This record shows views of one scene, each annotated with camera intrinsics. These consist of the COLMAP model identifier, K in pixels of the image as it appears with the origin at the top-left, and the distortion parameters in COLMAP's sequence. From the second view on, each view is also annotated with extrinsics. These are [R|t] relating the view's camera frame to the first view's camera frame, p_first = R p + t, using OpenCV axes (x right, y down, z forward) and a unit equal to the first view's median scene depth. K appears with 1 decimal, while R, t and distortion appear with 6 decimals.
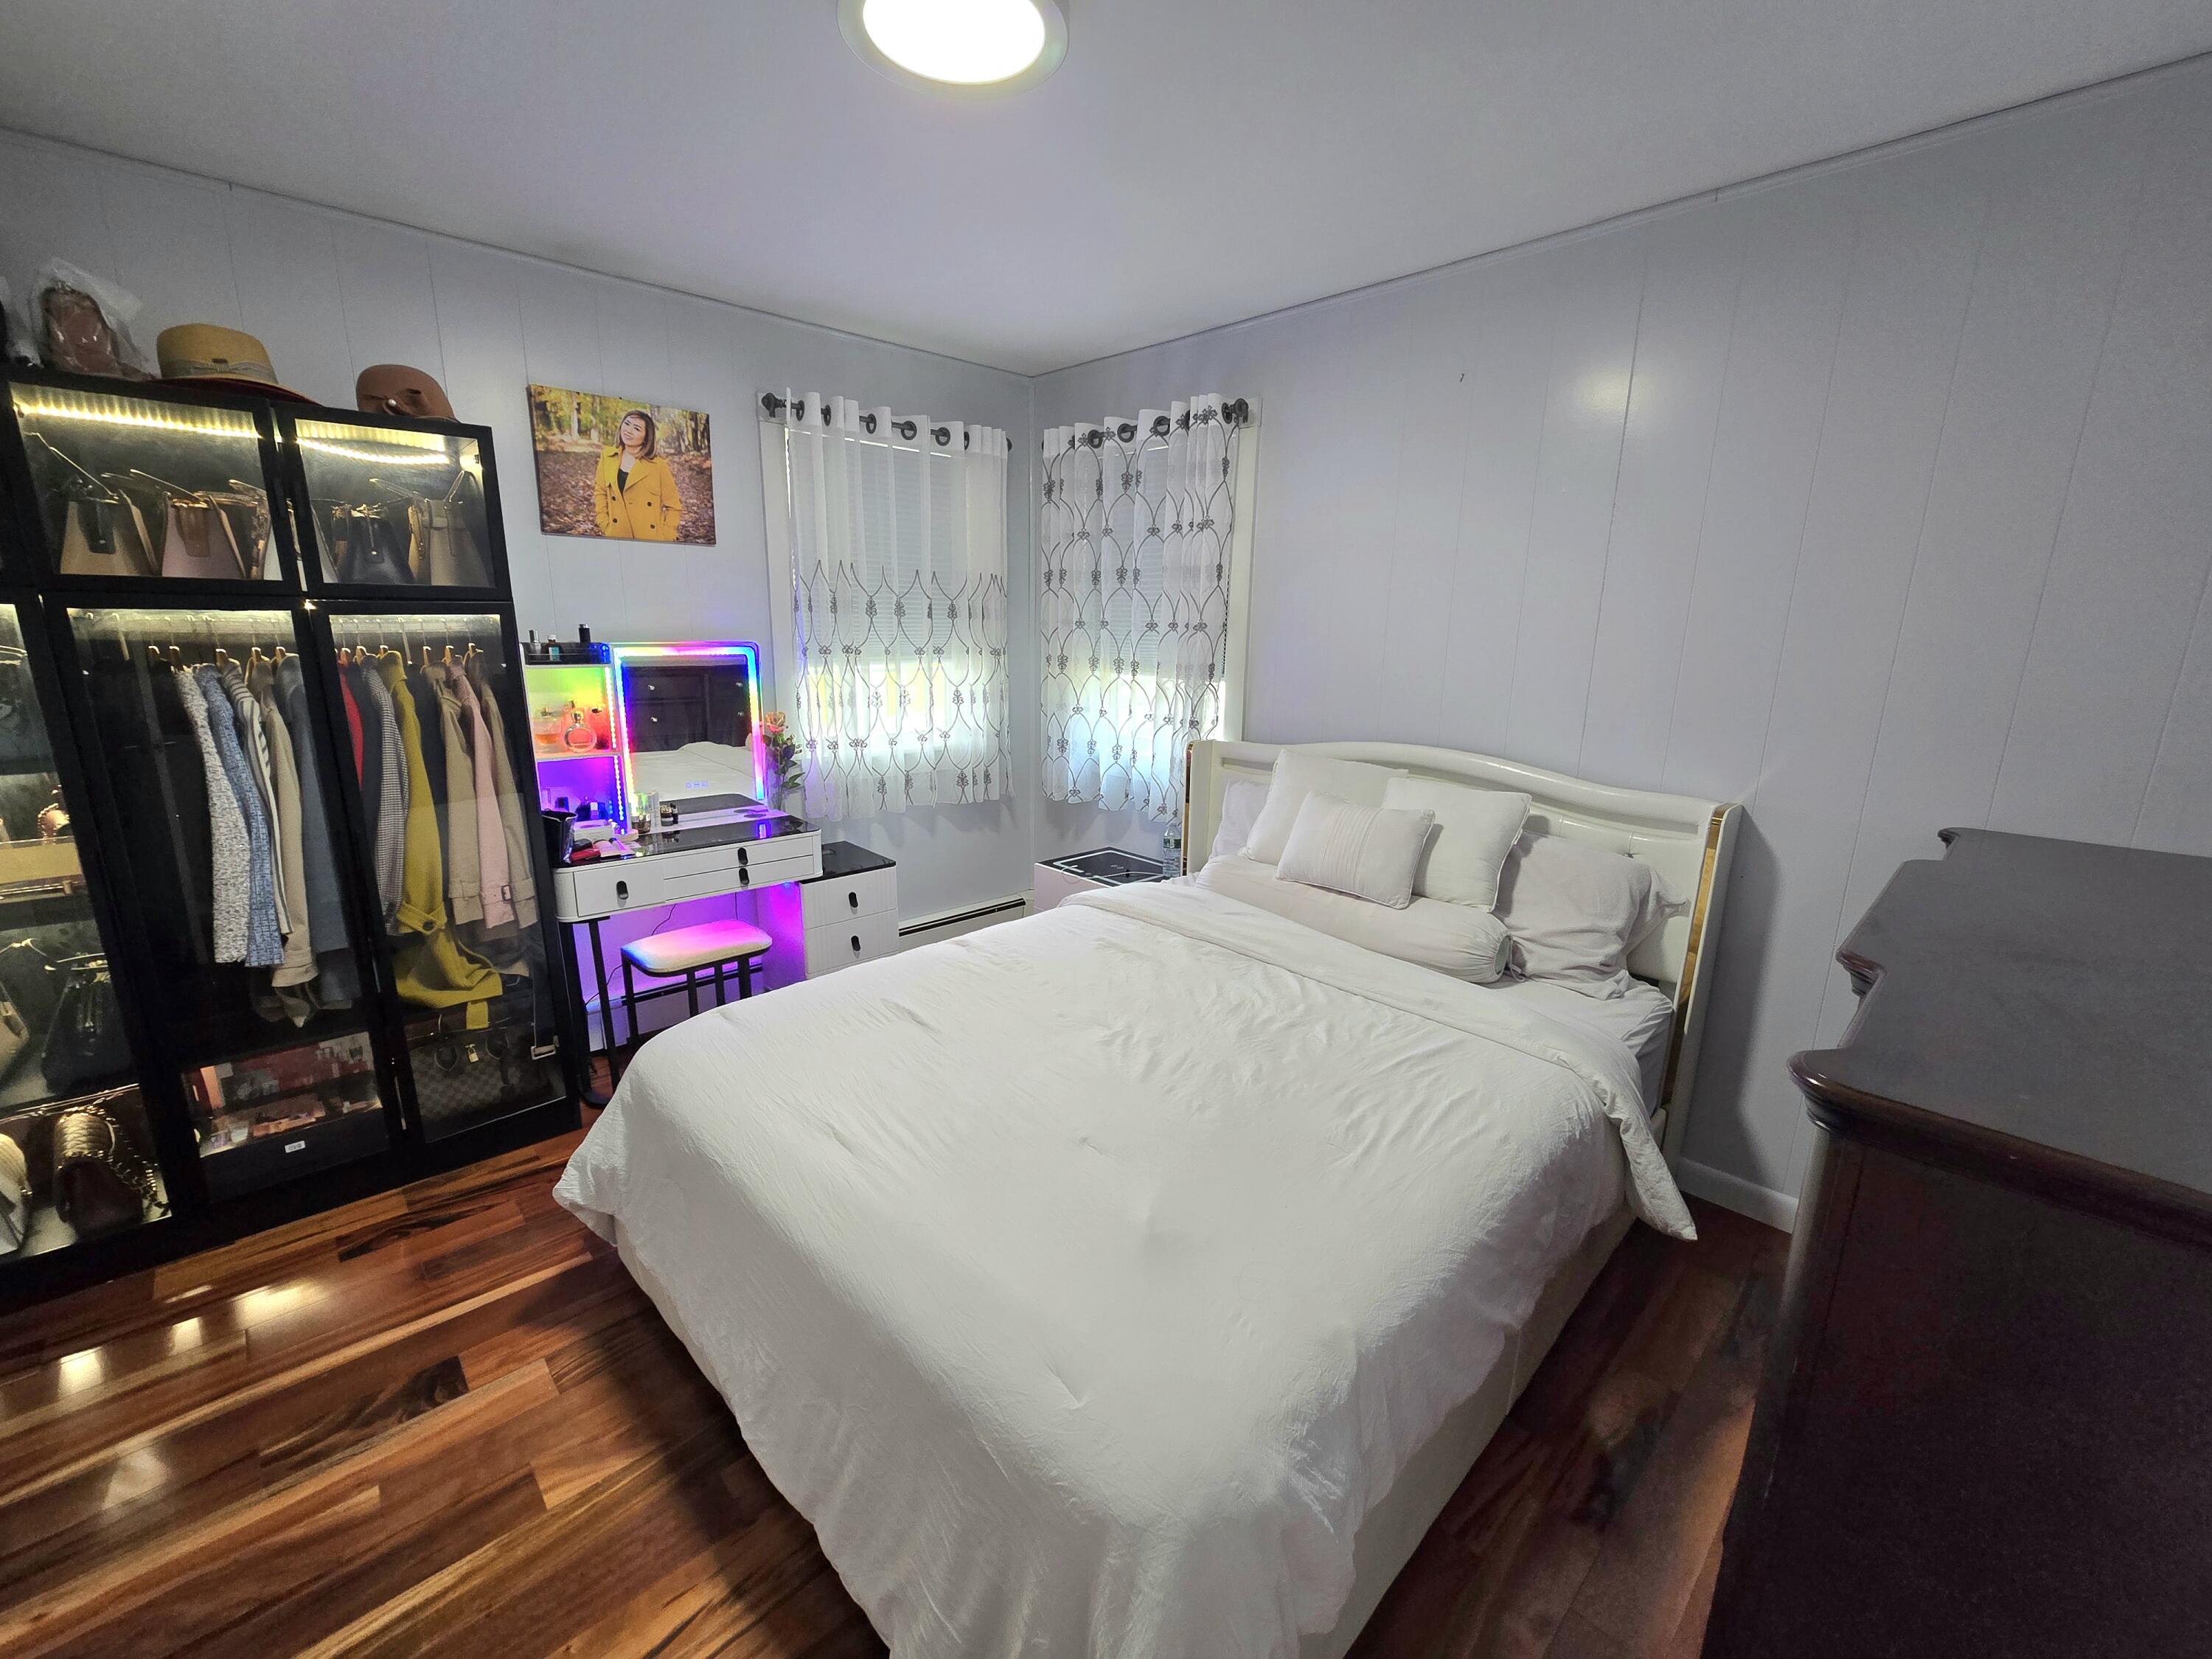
lens RADIAL K [[901.7, 0, 1102.5], [0, 901.7, 820.1], [0, 0, 1]] dist [-0.002420, 0.000264]
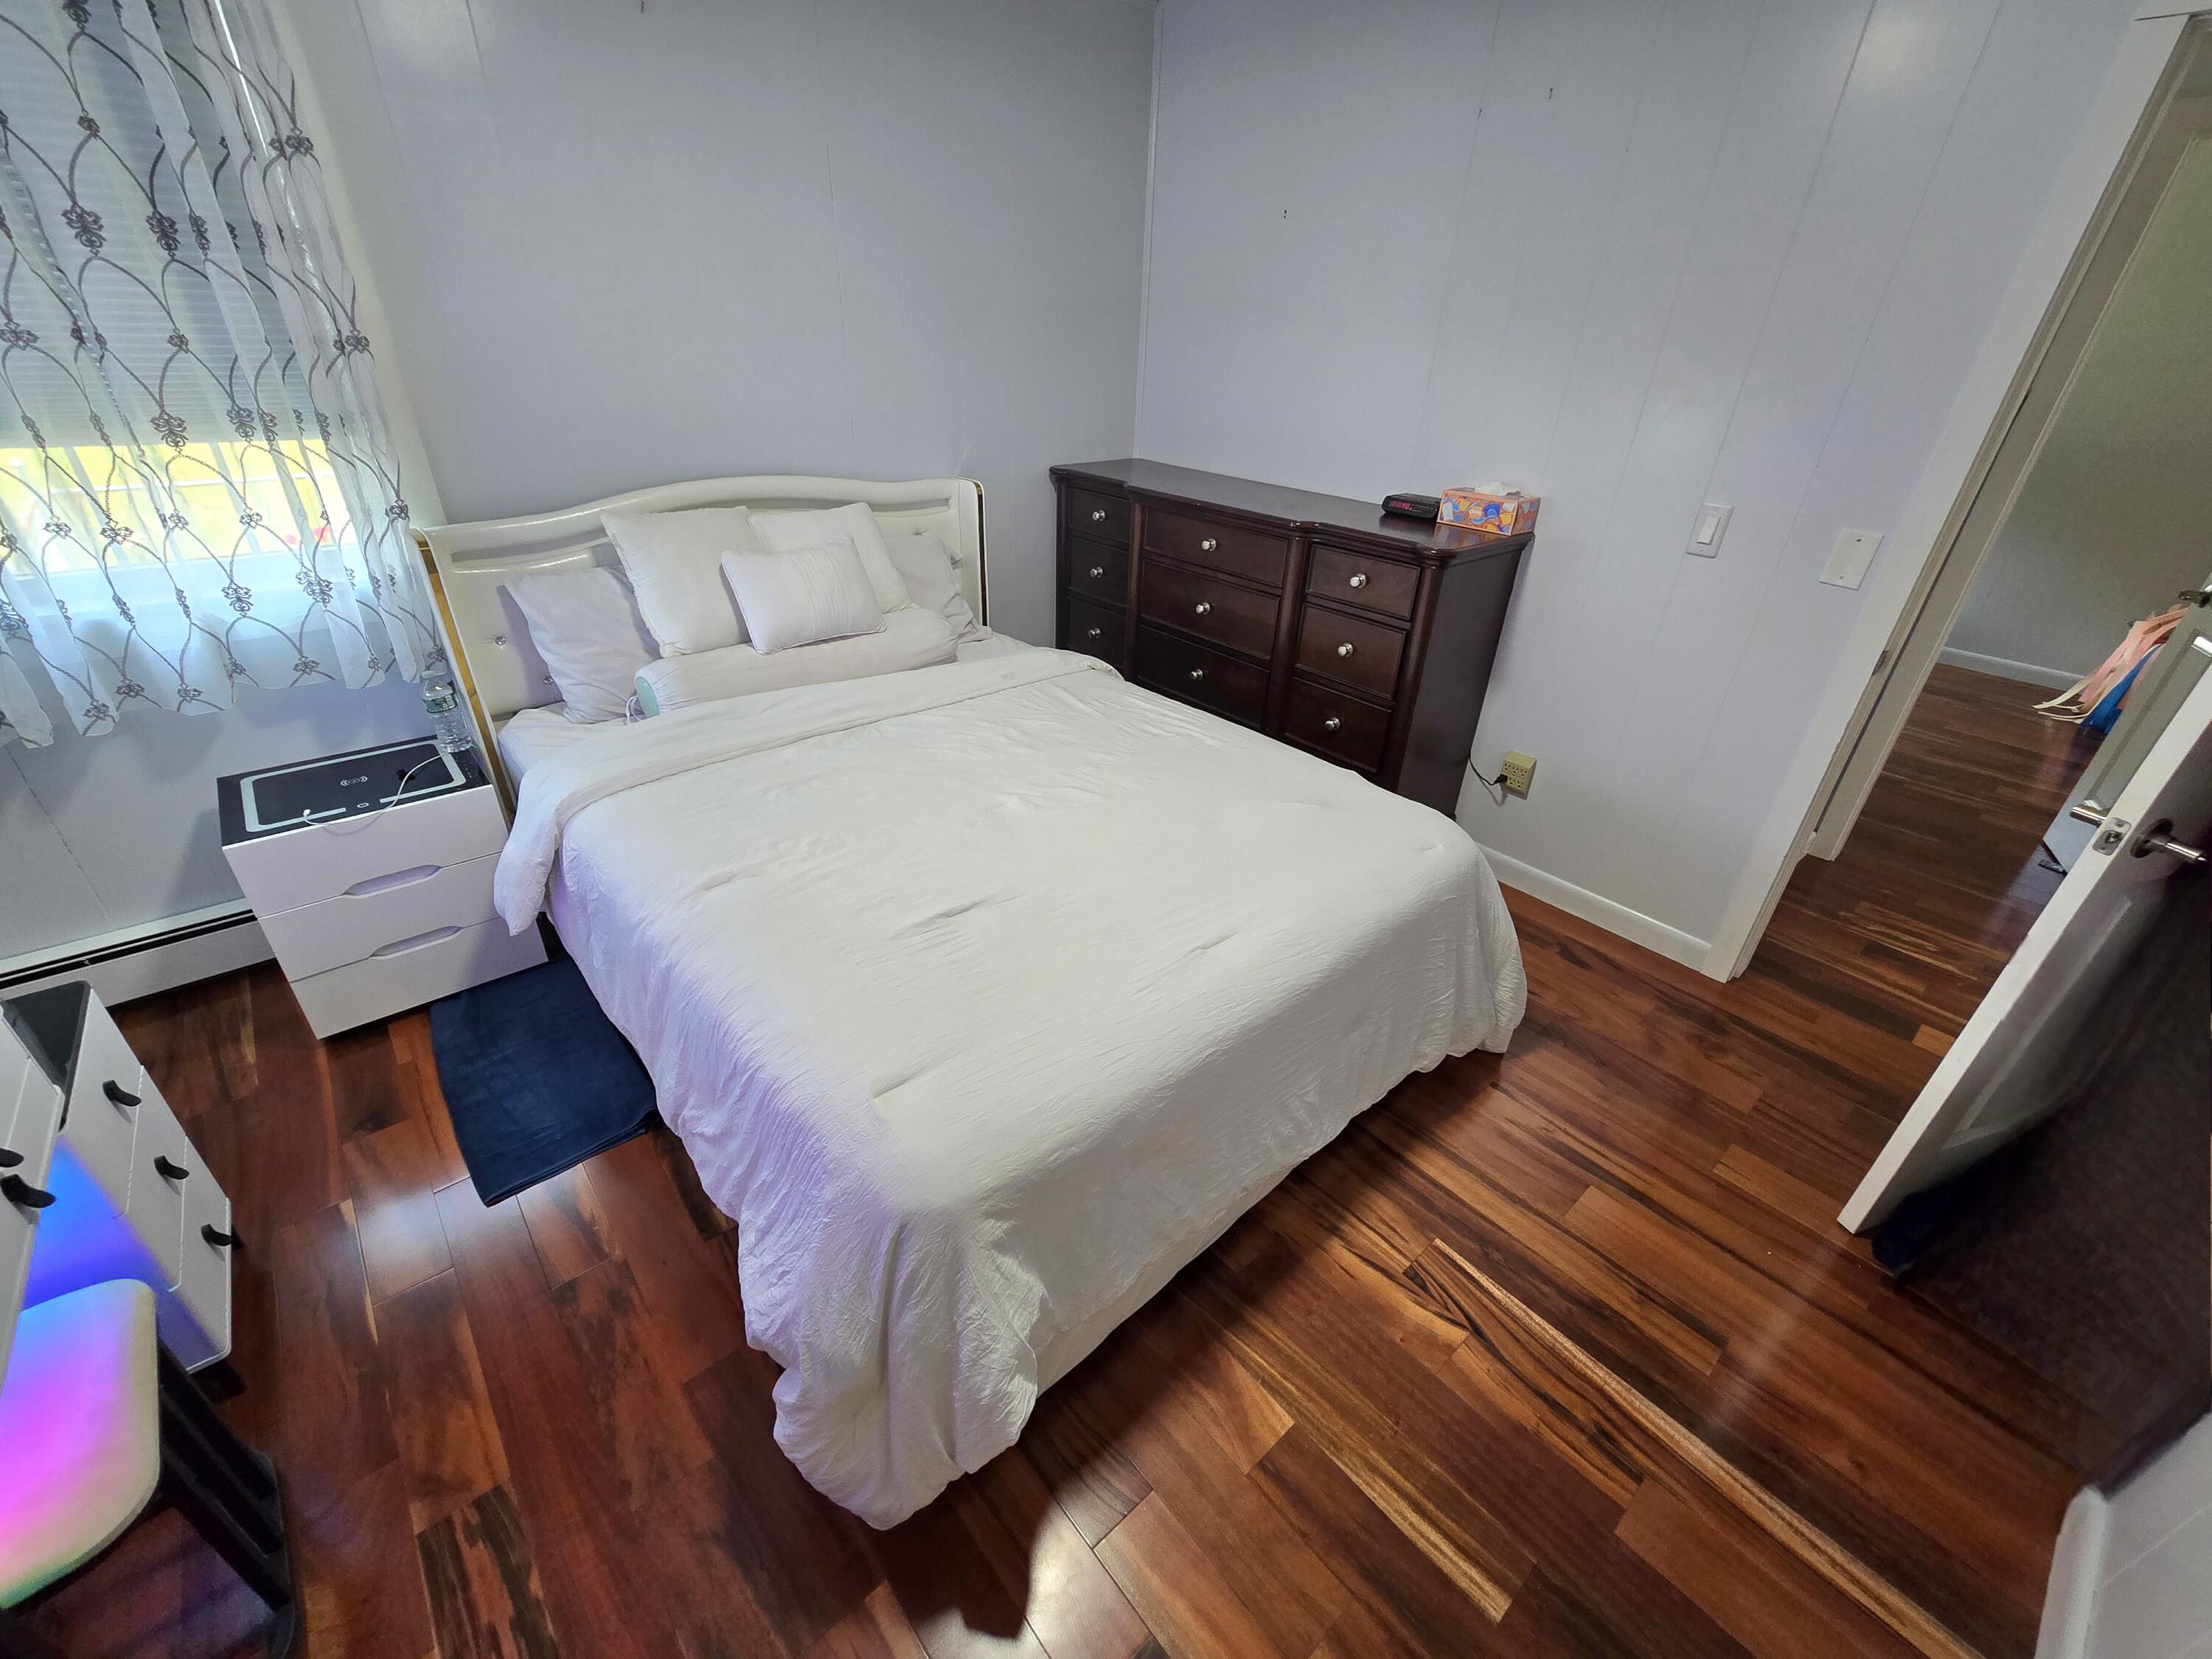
lens RADIAL K [[901.7, 0, 1095.7], [0, 901.7, 834.5], [0, 0, 1]] dist [-0.002420, 0.000264]
pose [[0.055399, -0.505323, 0.861150, -1.093856], [0.182907, 0.853016, 0.488783, -0.269278], [-0.981568, 0.130432, 0.139683, 0.951739]]
